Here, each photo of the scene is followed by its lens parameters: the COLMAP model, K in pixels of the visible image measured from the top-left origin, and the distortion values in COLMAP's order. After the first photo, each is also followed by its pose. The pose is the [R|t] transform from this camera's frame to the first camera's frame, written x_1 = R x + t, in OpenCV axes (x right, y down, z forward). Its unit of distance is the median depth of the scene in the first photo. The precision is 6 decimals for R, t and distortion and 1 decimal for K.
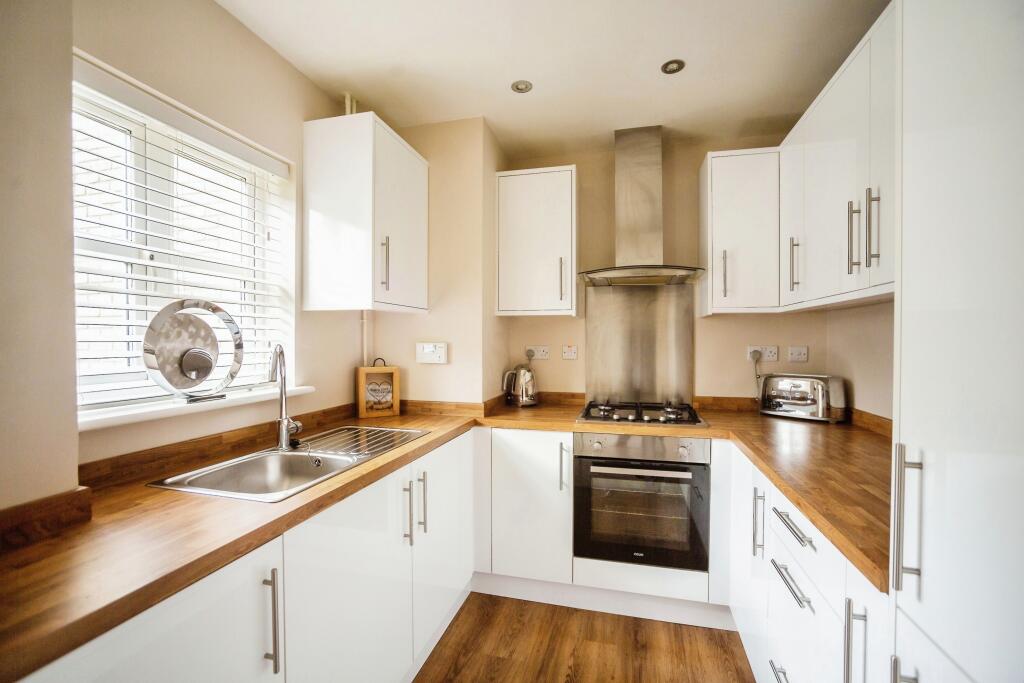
lens RADIAL K [[428.7, 0, 512.0], [0, 428.7, 341.5], [0, 0, 1]] dist [-0.040097, -0.000078]
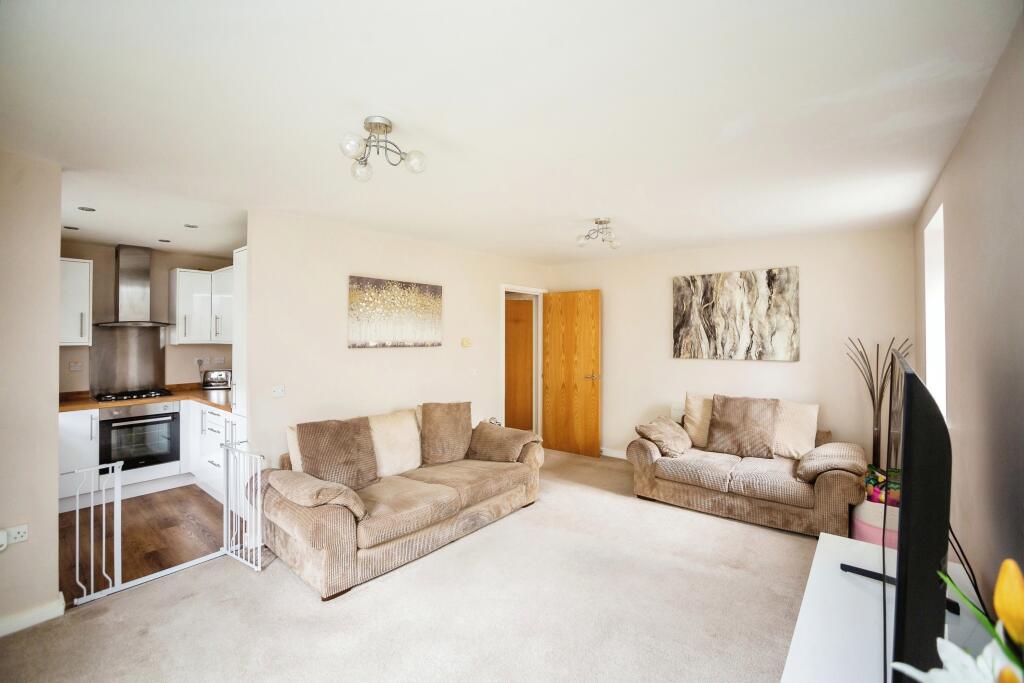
lens RADIAL K [[445.3, 0, 506.4], [0, 445.3, 329.8], [0, 0, 1]] dist [-0.002961, -0.000294]
pose [[0.419300, 0.006608, 0.907824, -0.937220], [0.006492, 0.999926, -0.010276, -0.112981], [-0.907825, 0.010202, 0.419226, -1.552256]]
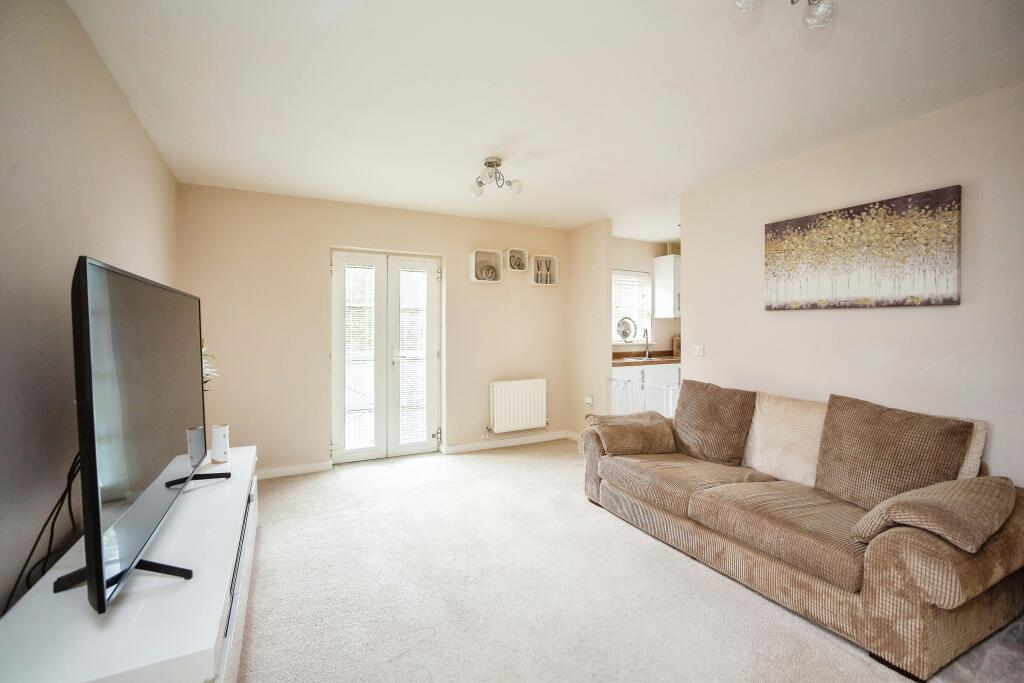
lens RADIAL K [[449.9, 0, 514.9], [0, 449.9, 319.0], [0, 0, 1]] dist [-0.002260, -0.000207]
pose [[0.690818, -0.015847, -0.722855, 1.143363], [-0.003642, 0.999671, -0.025397, 0.022687], [0.723019, 0.020177, 0.690533, -1.935578]]
